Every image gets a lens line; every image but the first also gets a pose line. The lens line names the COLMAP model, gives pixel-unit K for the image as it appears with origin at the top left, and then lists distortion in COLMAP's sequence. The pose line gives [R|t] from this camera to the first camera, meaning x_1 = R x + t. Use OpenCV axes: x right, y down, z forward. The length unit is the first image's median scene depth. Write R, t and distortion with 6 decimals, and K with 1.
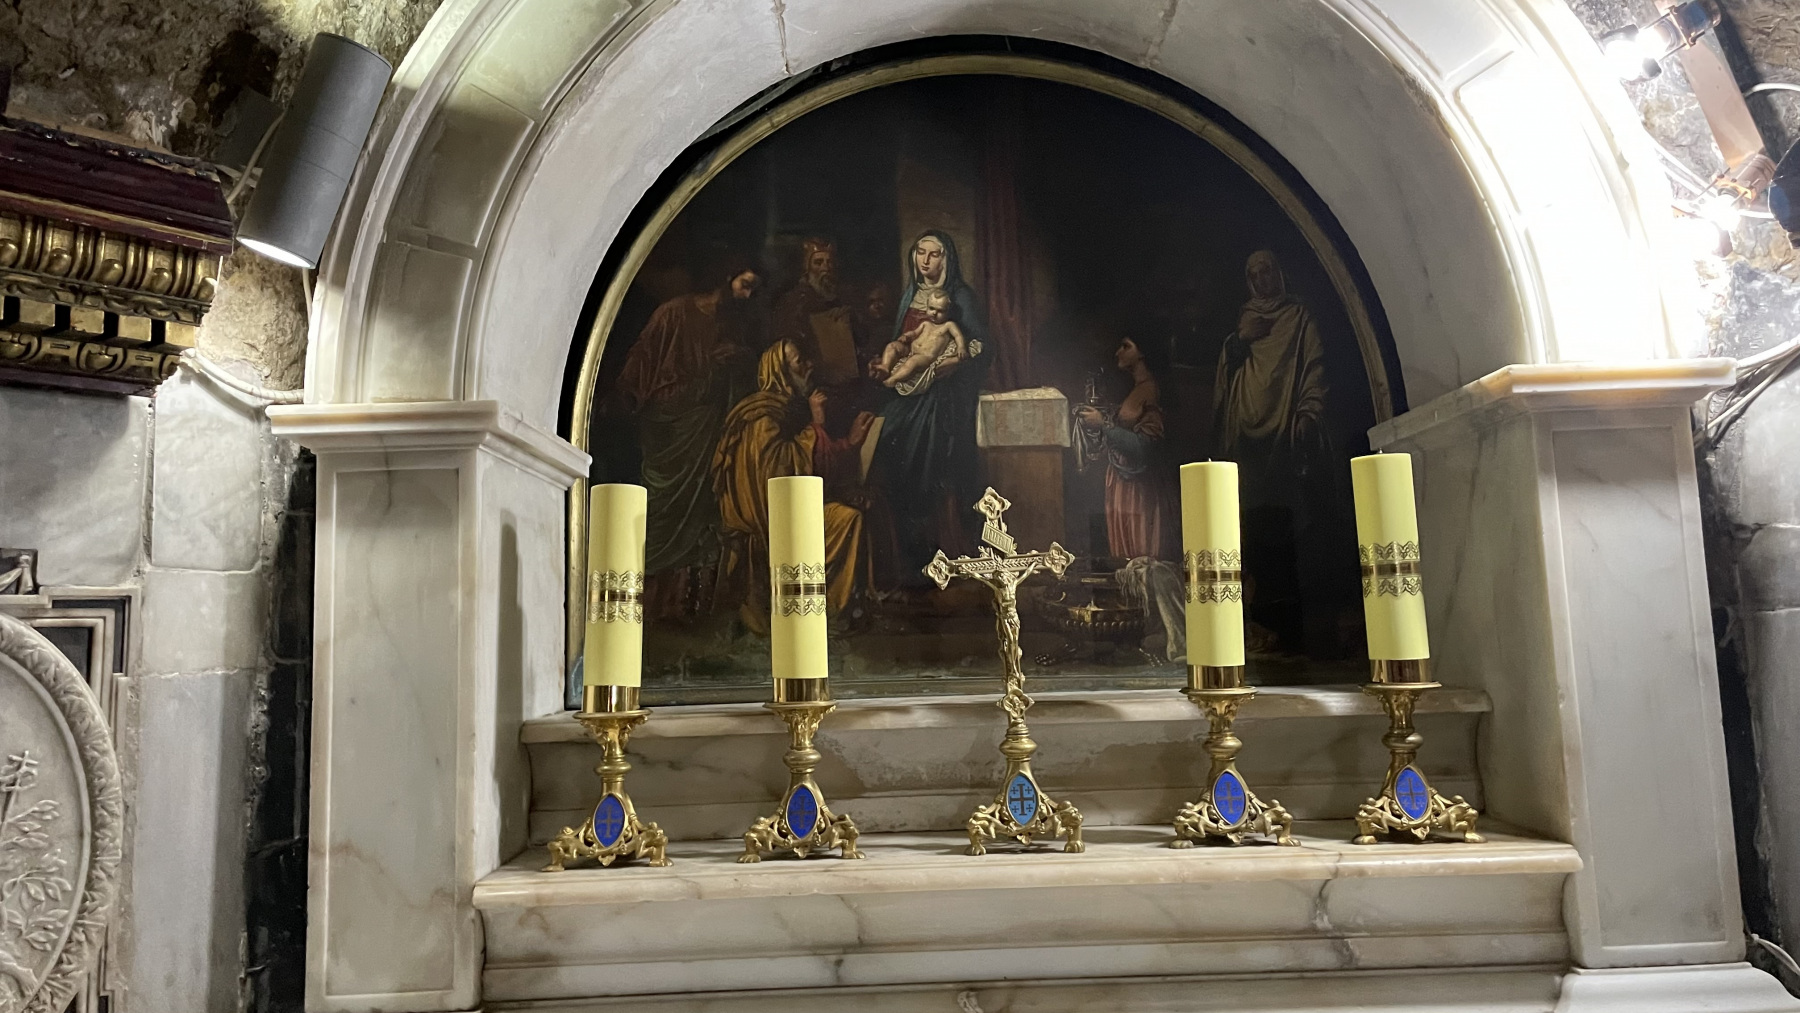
lens RADIAL K [[1329.7, 0, 900.0], [0, 1329.7, 506.5], [0, 0, 1]] dist [0.076089, -0.108280]
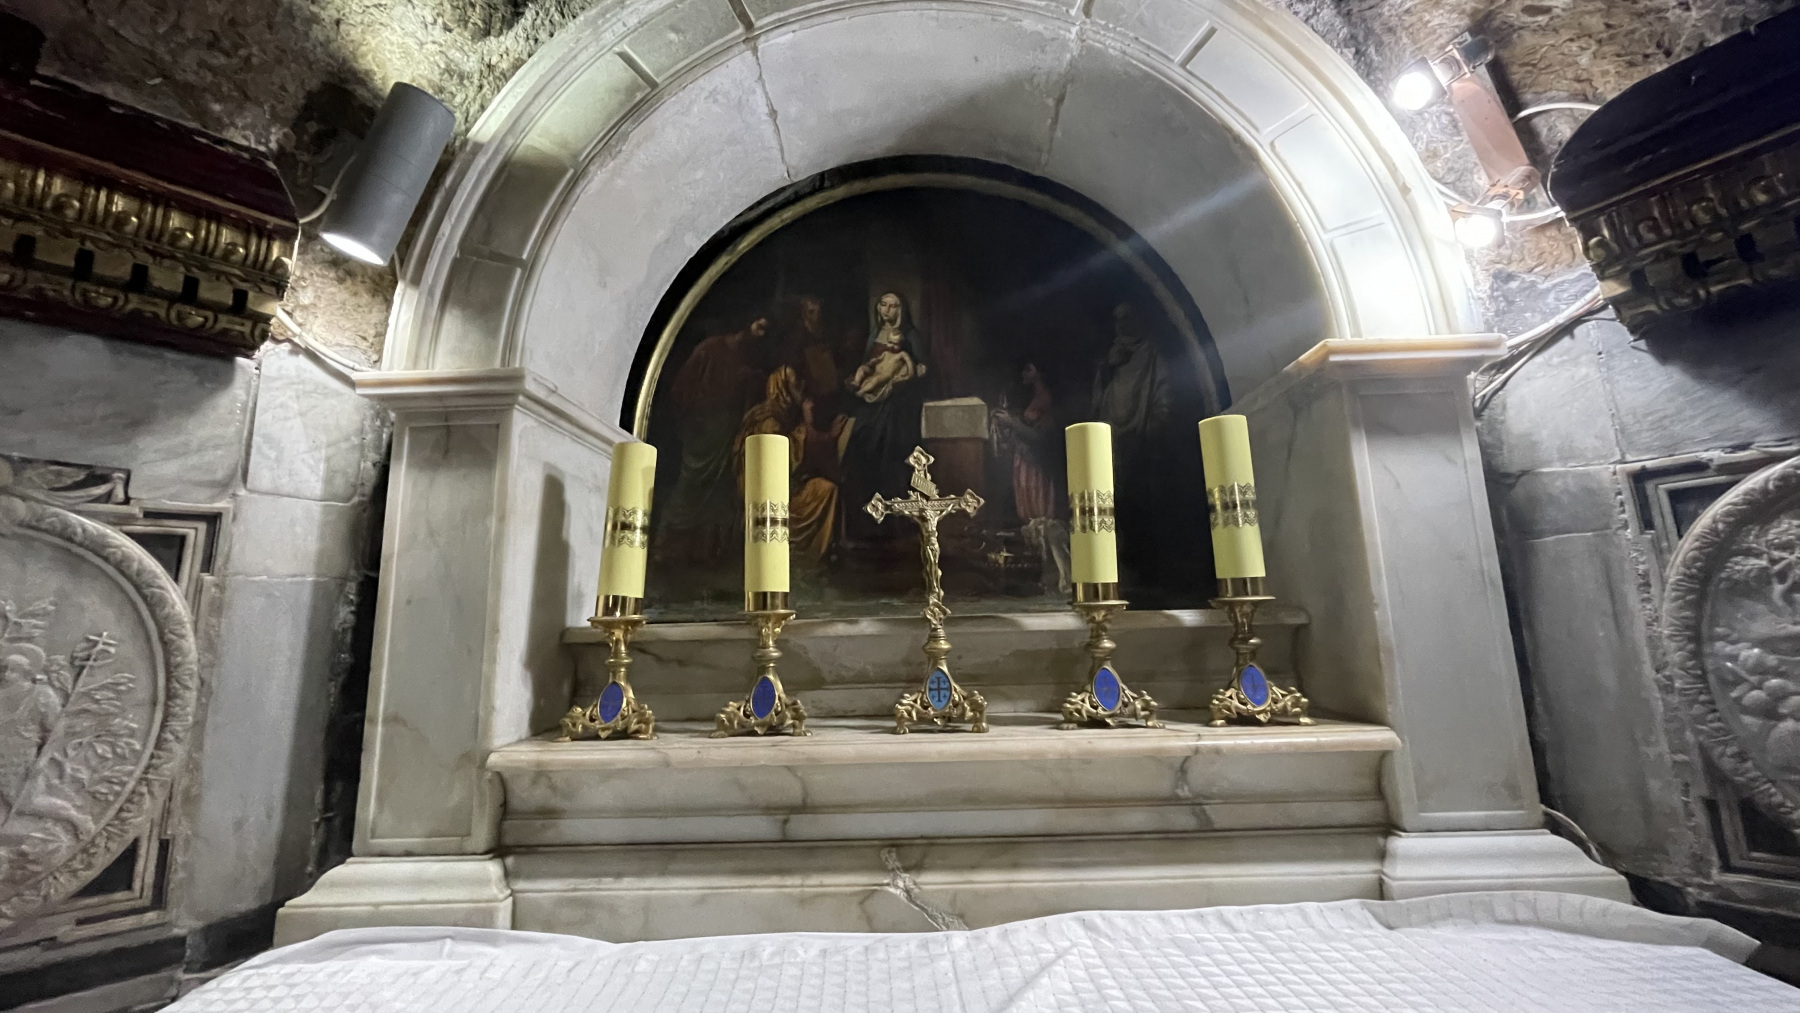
lens RADIAL K [[714.8, 0, 903.2], [0, 714.8, 505.9], [0, 0, 1]] dist [-0.010528, 0.000139]
pose [[0.999569, 0.002258, -0.029255, 0.076976], [-0.003941, 0.998332, -0.057596, 0.087321], [0.029077, 0.057686, 0.997911, 0.325971]]
